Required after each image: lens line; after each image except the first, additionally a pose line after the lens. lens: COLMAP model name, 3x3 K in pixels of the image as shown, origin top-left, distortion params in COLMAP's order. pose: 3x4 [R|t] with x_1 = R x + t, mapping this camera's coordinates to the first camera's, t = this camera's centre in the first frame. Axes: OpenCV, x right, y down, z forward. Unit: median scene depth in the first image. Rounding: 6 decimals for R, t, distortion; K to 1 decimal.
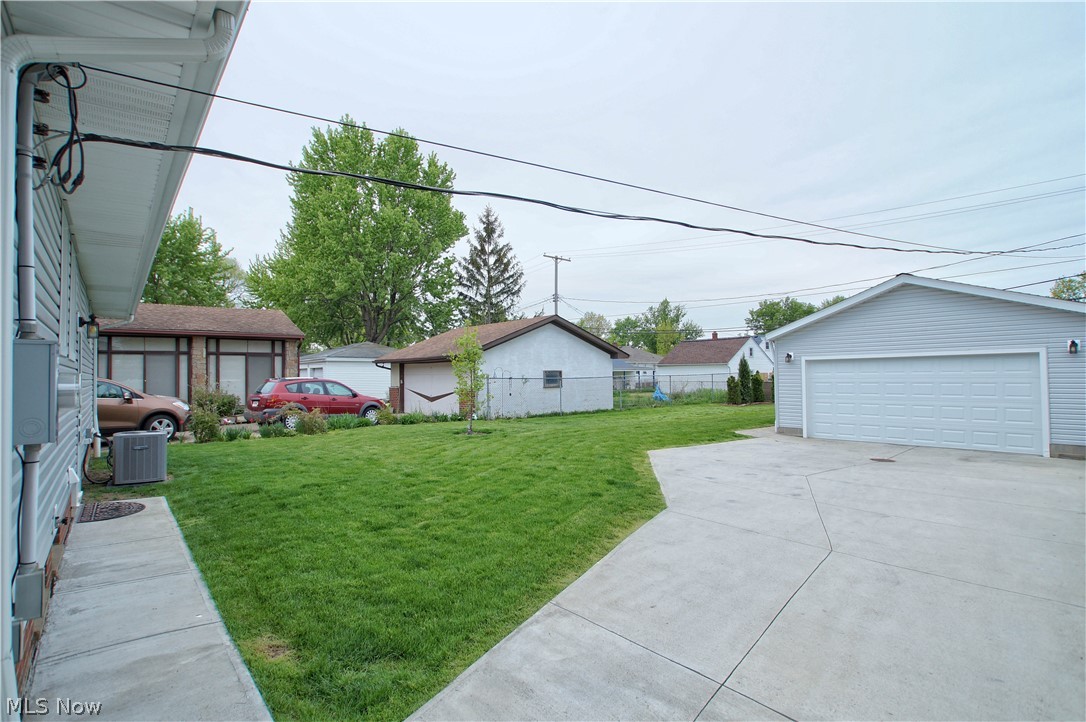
lens RADIAL K [[532.7, 0, 545.6], [0, 532.7, 363.8], [0, 0, 1]] dist [-0.038630, 0.012406]
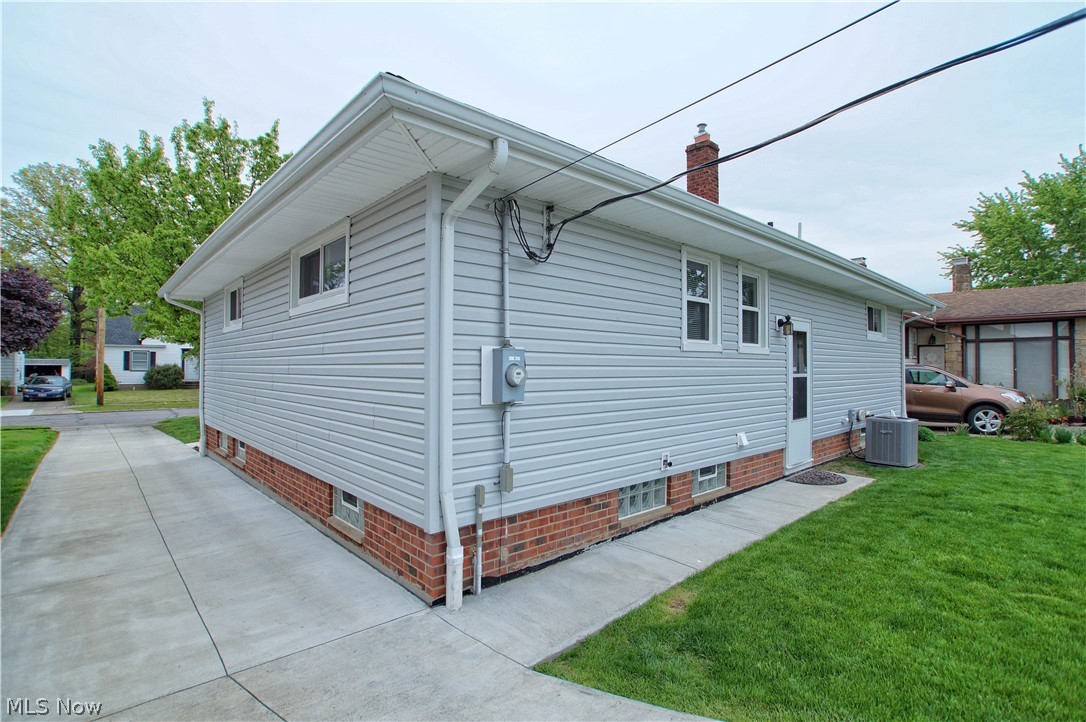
lens RADIAL K [[532.7, 0, 571.9], [0, 532.7, 364.6], [0, 0, 1]] dist [-0.038630, 0.012406]
pose [[0.069376, 0.005407, -0.997576, 0.222055], [0.021192, 0.999752, 0.006893, 0.000431], [0.997365, -0.021619, 0.069245, 0.241231]]
